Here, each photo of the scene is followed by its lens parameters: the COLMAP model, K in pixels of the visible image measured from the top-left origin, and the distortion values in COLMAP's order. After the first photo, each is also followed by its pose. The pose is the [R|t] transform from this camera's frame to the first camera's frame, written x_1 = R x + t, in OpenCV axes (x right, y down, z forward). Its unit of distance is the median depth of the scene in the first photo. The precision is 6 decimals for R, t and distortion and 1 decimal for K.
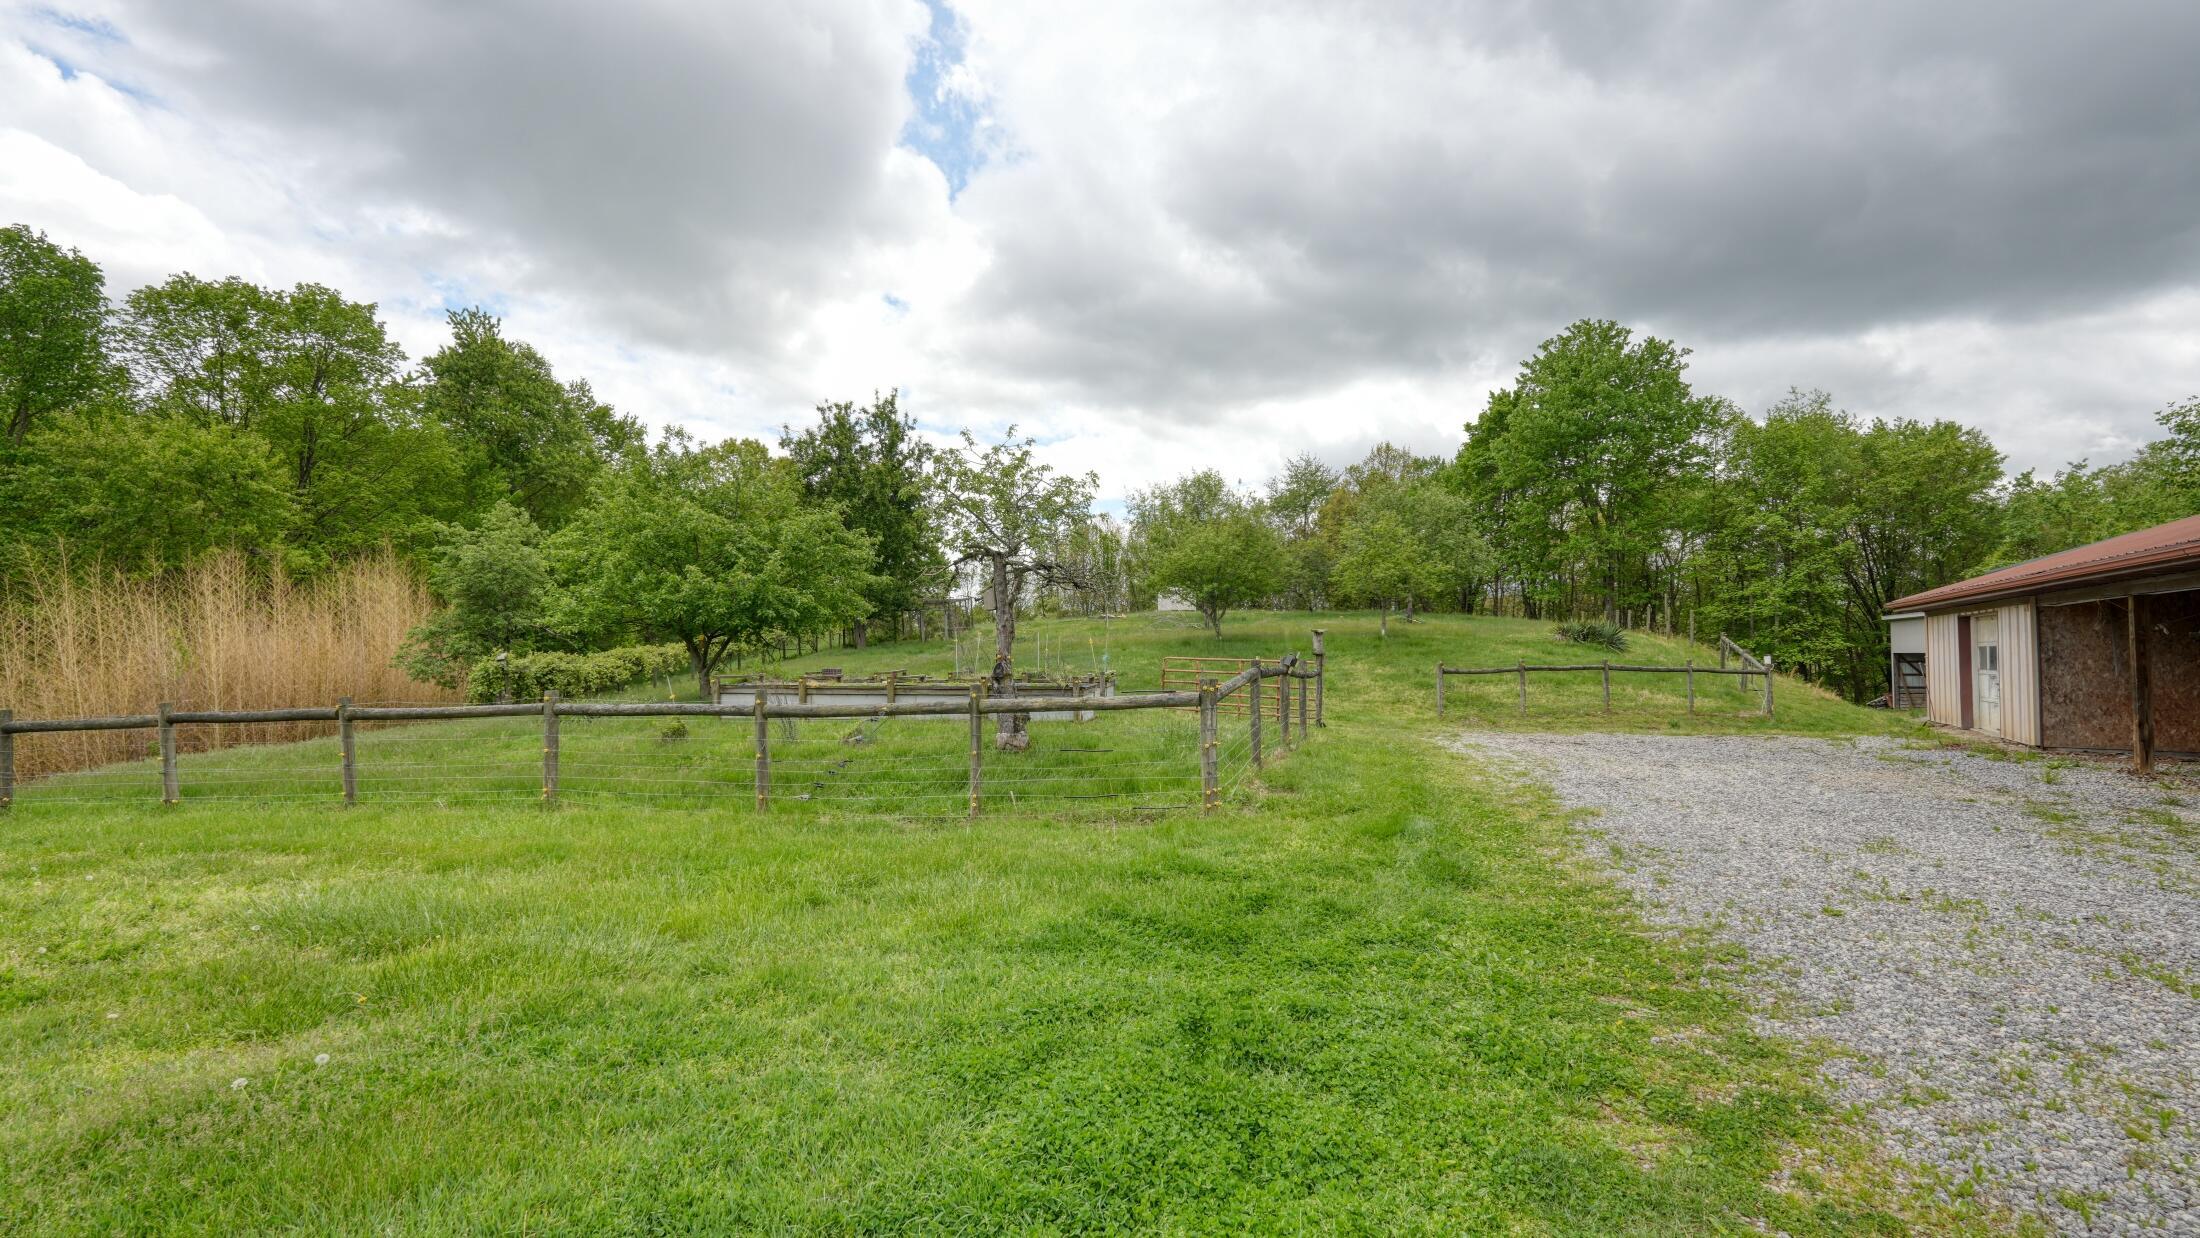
lens RADIAL K [[959.1, 0, 1100.0], [0, 959.1, 619.0], [0, 0, 1]] dist [0.003095, 0.000395]
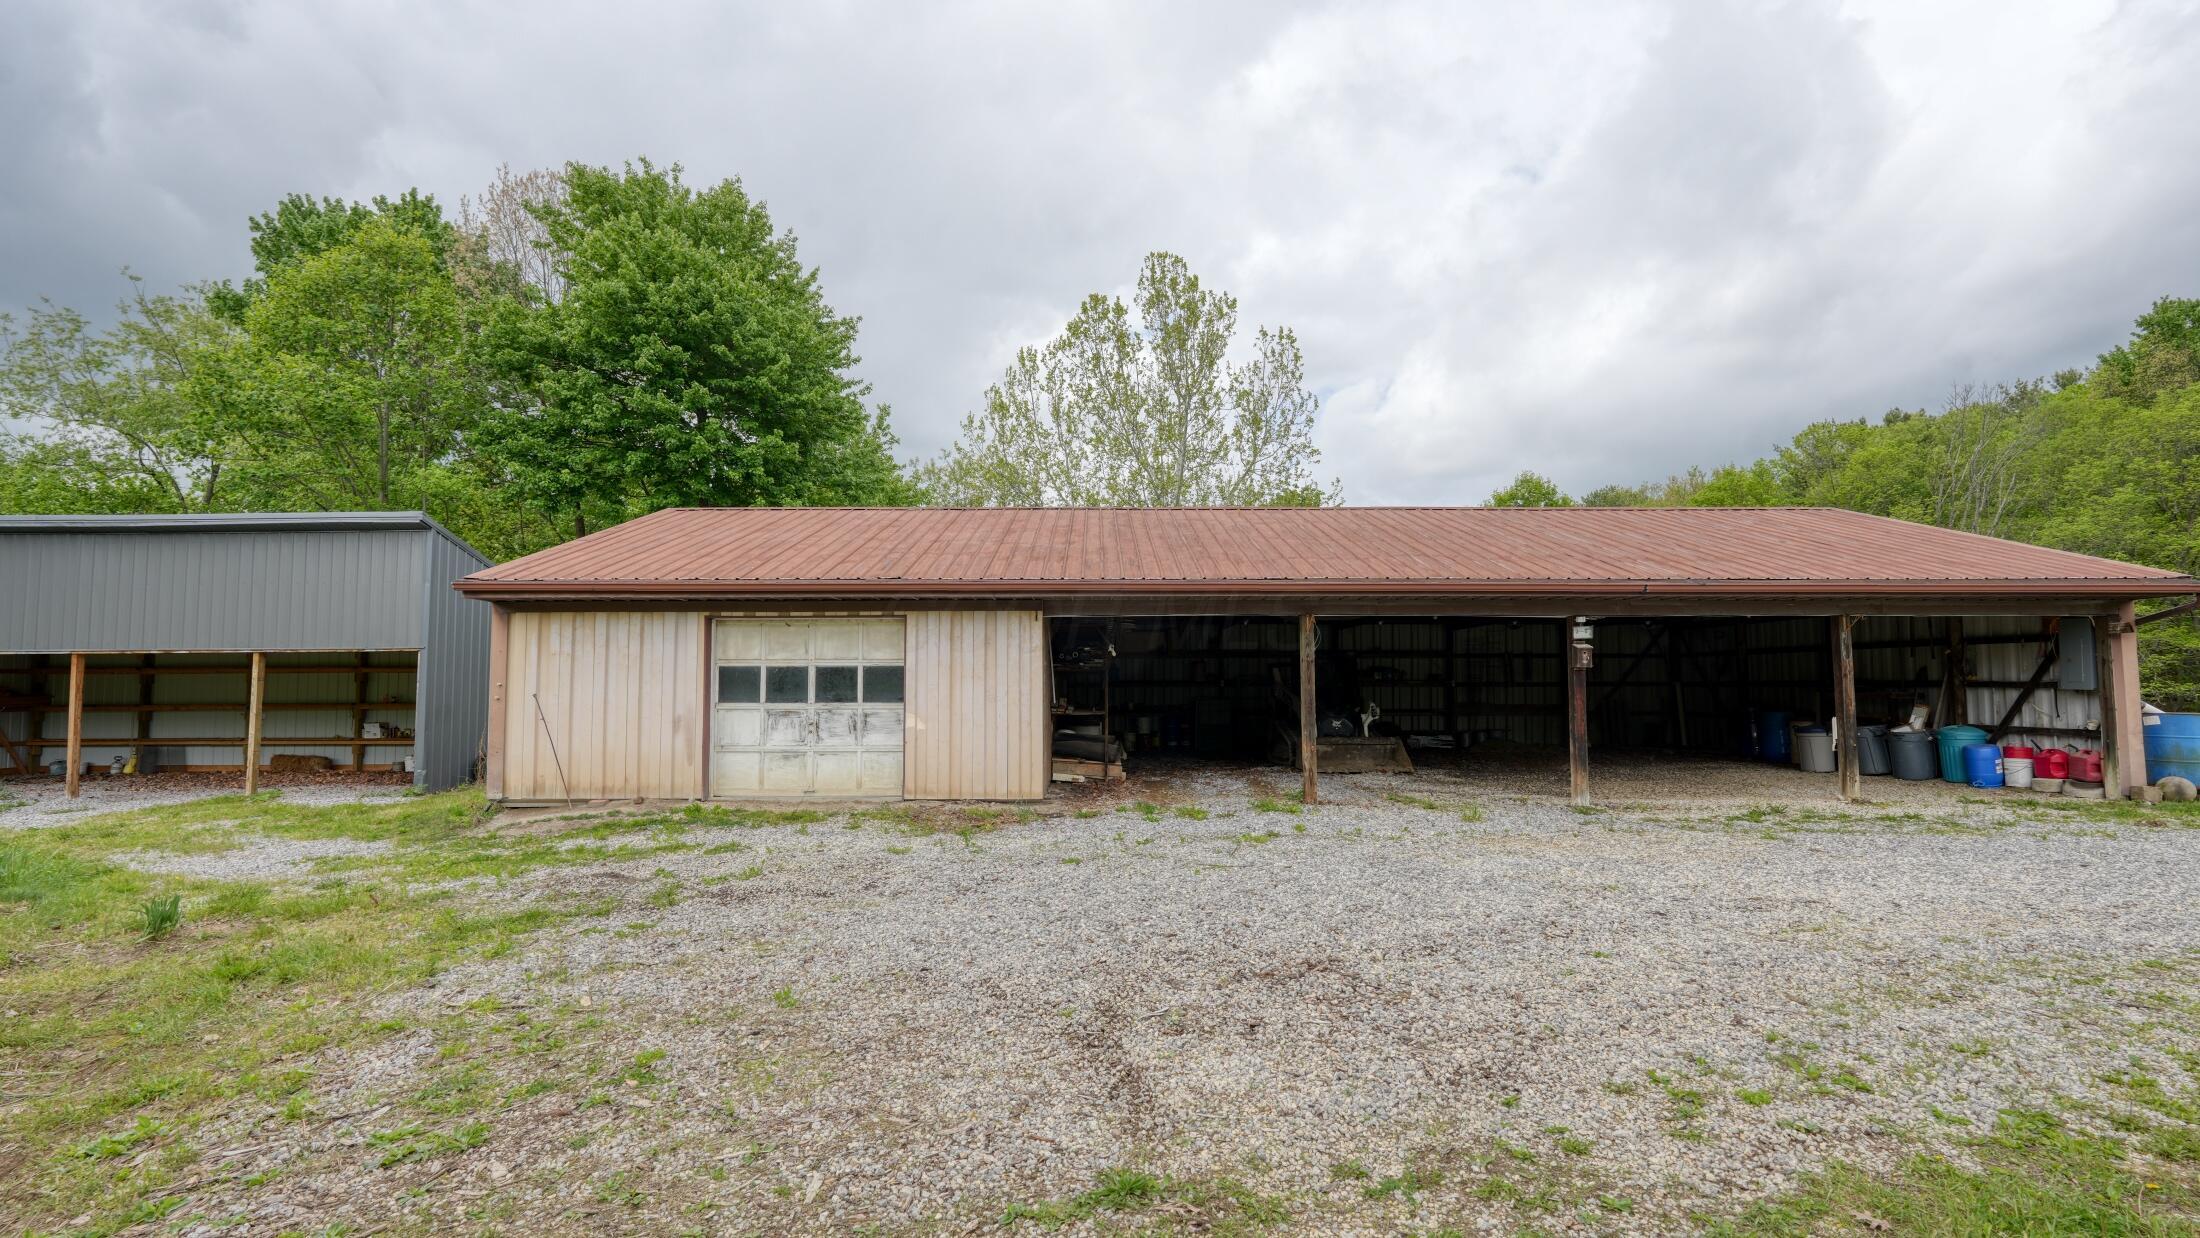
lens RADIAL K [[959.1, 0, 1100.0], [0, 959.1, 619.0], [0, 0, 1]] dist [0.003095, 0.000395]
pose [[-0.500237, 0.056363, 0.864052, 0.232540], [-0.028260, 0.996285, -0.081350, 0.040531], [-0.865427, -0.065112, -0.496786, 1.079302]]
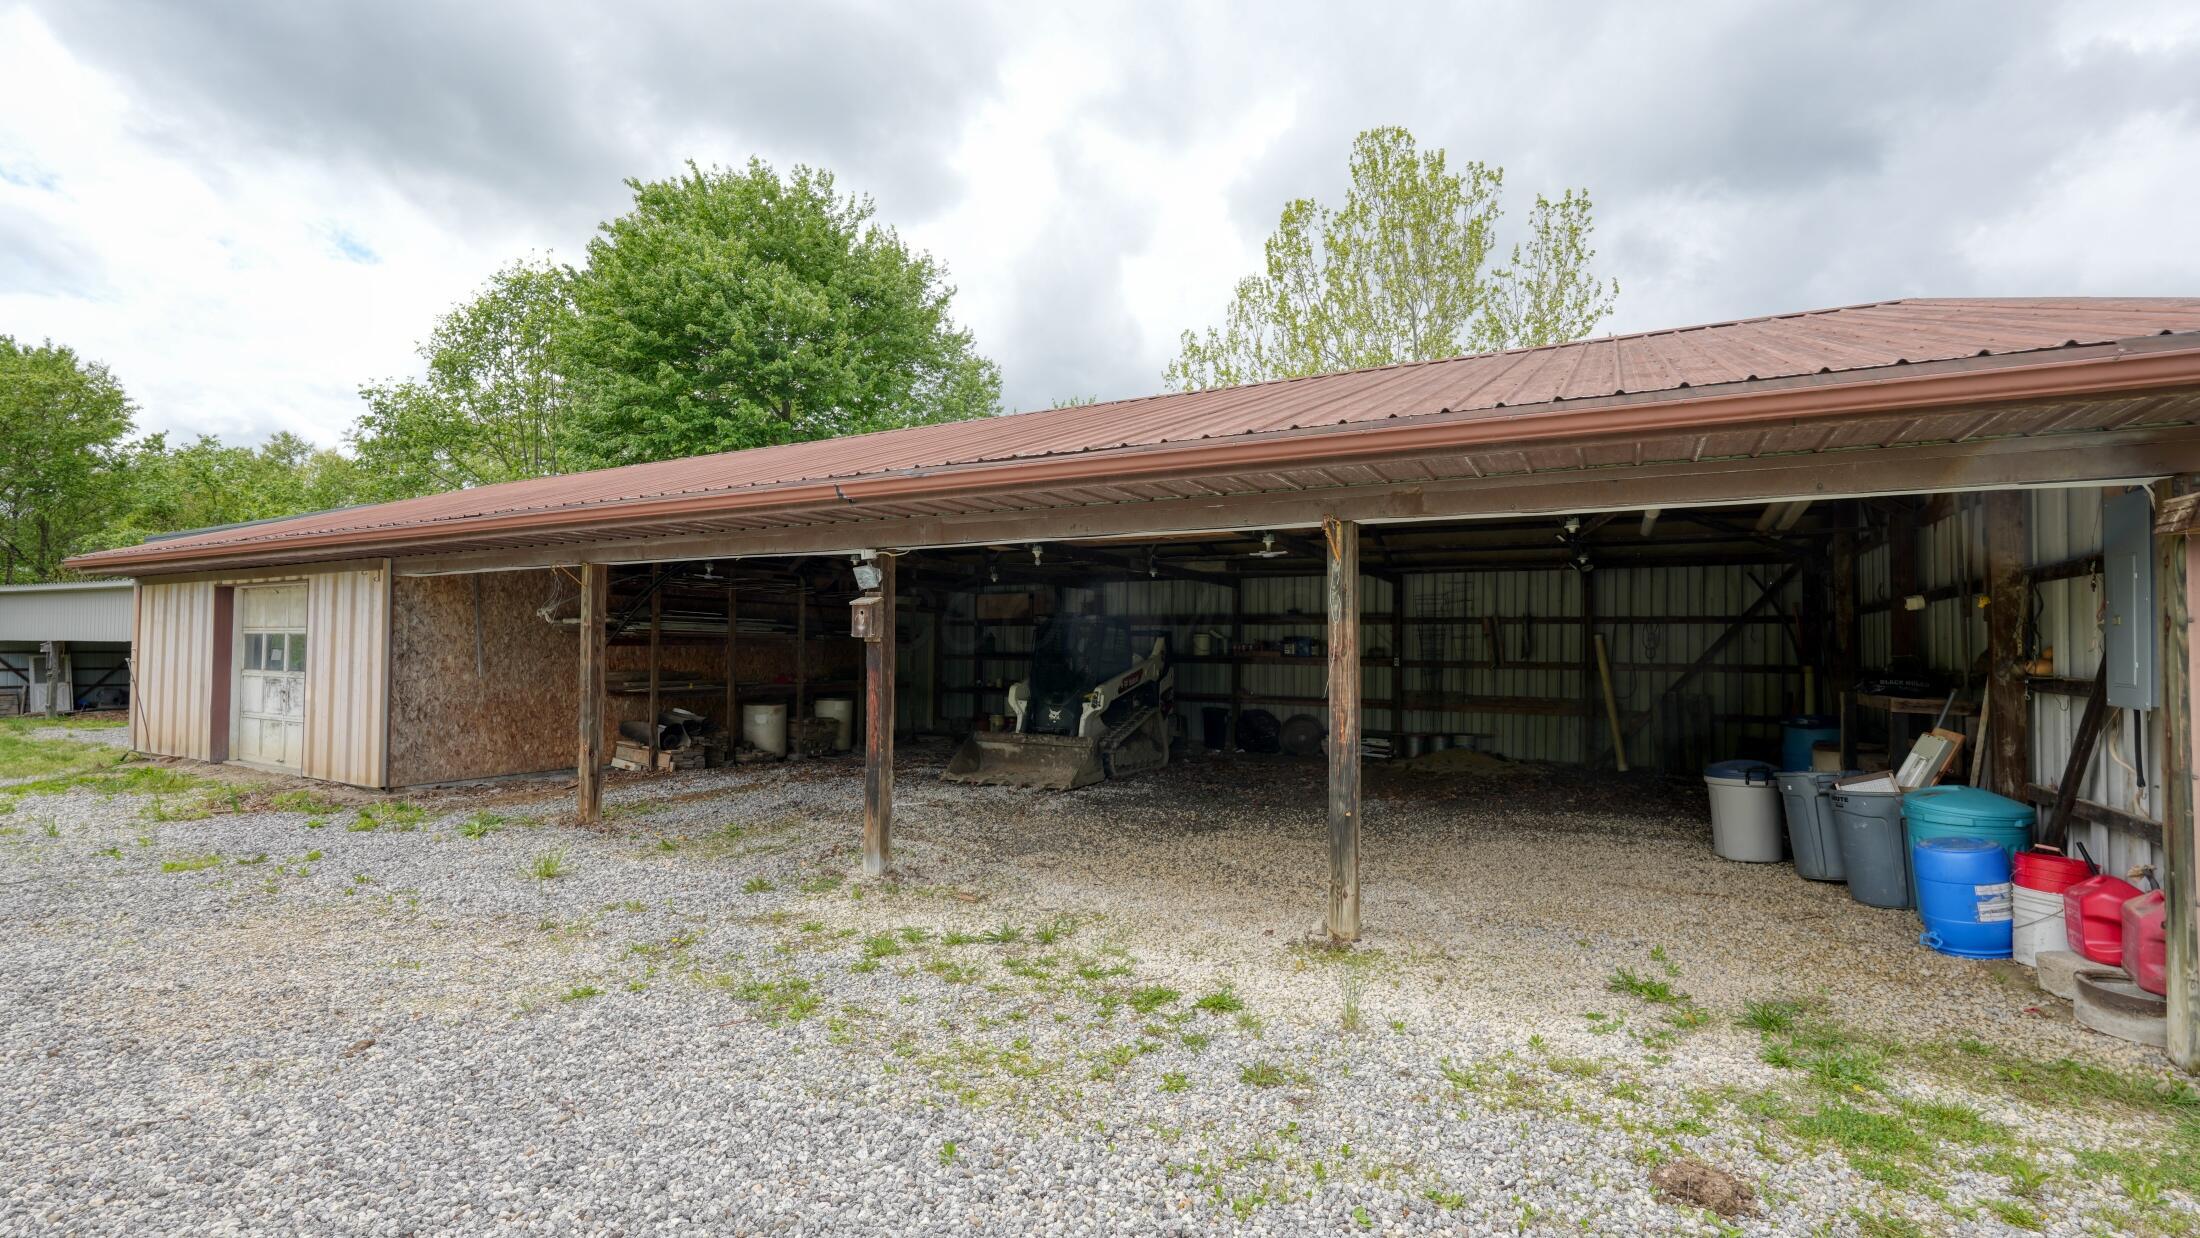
lens RADIAL K [[940.0, 0, 1100.0], [0, 940.0, 619.0], [0, 0, 1]] dist [0.001189, 0.000461]
pose [[-0.025074, 0.031448, 0.999191, 0.260432], [-0.043267, 0.998534, -0.032514, 0.013860], [-0.998749, -0.044047, -0.023676, 0.433817]]
